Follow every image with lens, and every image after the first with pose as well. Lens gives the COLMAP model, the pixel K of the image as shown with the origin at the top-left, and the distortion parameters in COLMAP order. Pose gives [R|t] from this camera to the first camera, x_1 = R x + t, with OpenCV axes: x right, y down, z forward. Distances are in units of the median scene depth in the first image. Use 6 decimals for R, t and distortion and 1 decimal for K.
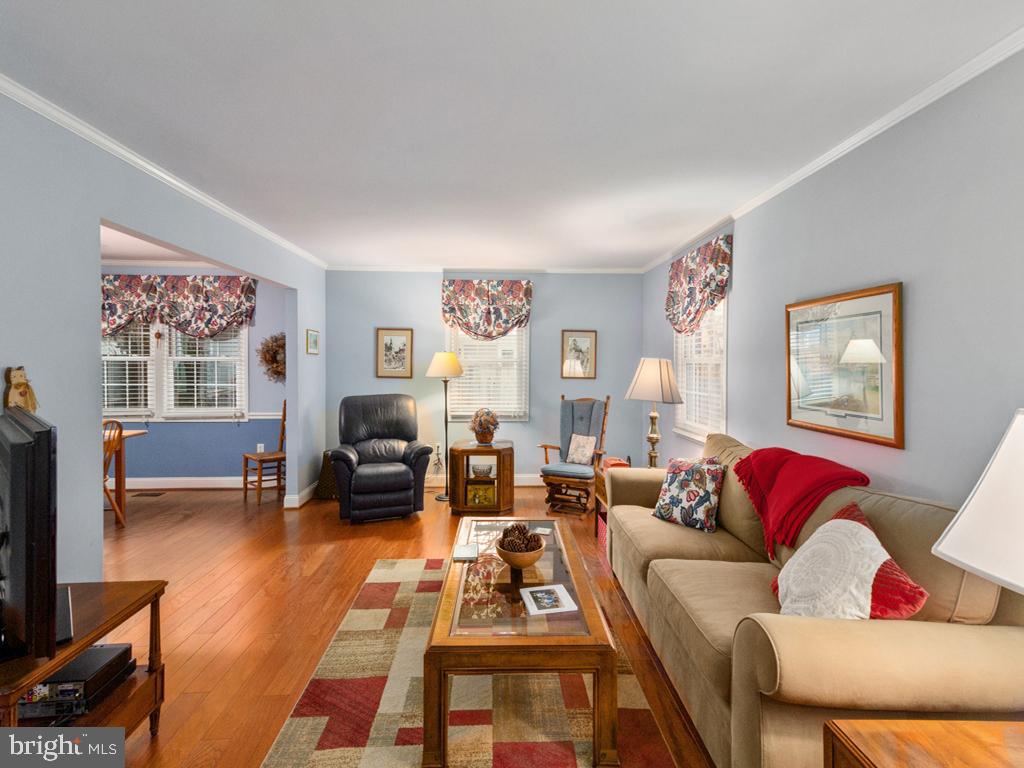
lens RADIAL K [[461.6, 0, 508.7], [0, 461.6, 368.4], [0, 0, 1]] dist [0.017347, -0.000256]
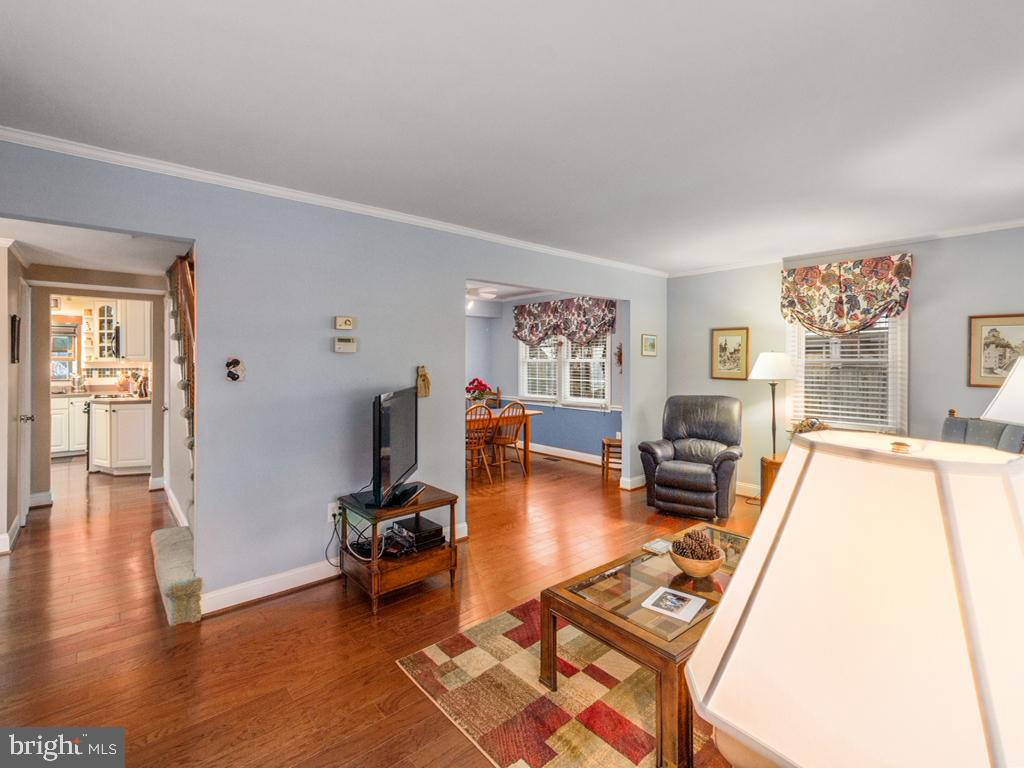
lens RADIAL K [[475.8, 0, 523.6], [0, 475.8, 358.1], [0, 0, 1]] dist [0.002307, 0.000426]
pose [[0.629167, -0.009058, -0.777217, 0.269695], [-0.009897, 0.999758, -0.019663, -0.000412], [0.777207, 0.020063, 0.628925, 0.041311]]
